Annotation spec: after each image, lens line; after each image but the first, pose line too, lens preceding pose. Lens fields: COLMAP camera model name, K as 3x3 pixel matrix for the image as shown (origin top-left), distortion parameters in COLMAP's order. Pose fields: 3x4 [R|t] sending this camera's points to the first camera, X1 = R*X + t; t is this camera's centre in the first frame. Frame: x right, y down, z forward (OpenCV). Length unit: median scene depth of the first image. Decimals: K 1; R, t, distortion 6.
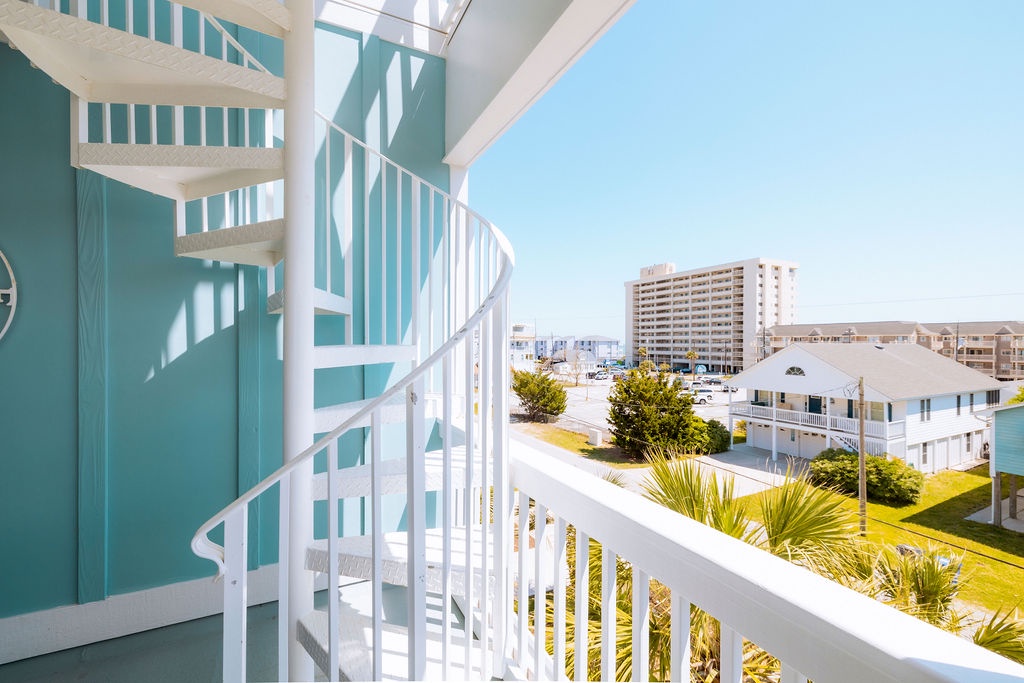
lens RADIAL K [[430.8, 0, 516.4], [0, 430.8, 348.0], [0, 0, 1]] dist [-0.004668, -0.000231]
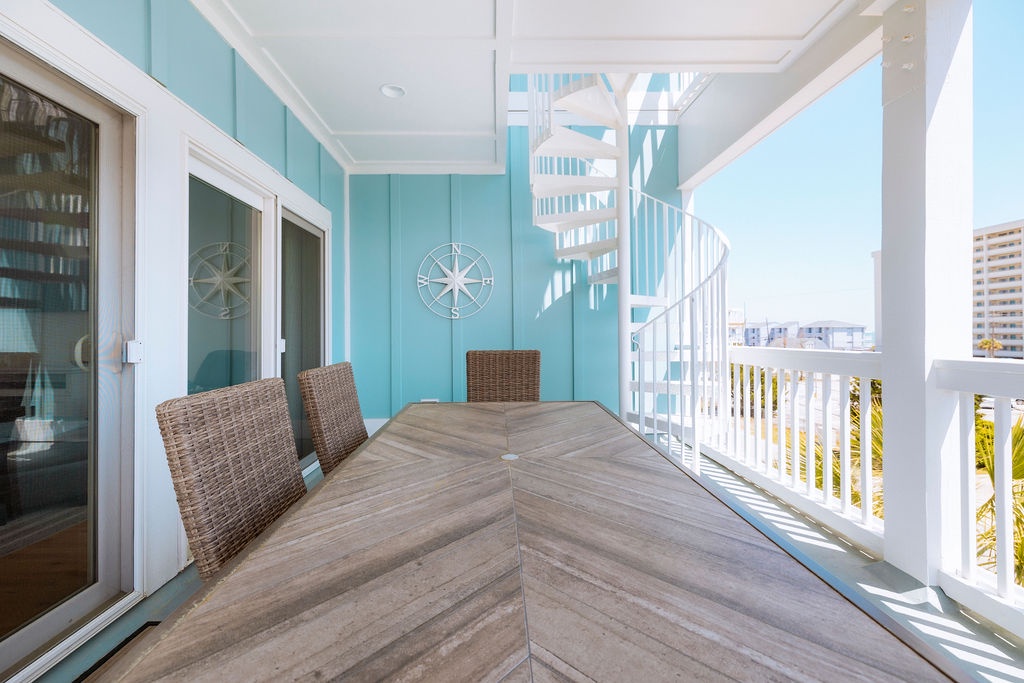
lens RADIAL K [[460.0, 0, 501.8], [0, 460.0, 334.0], [0, 0, 1]] dist [0.002100, -0.001771]
pose [[0.903511, -0.012194, -0.428391, -0.030934], [0.005183, 0.999833, -0.017528, 0.151196], [0.428533, 0.013617, 0.903423, -0.883291]]
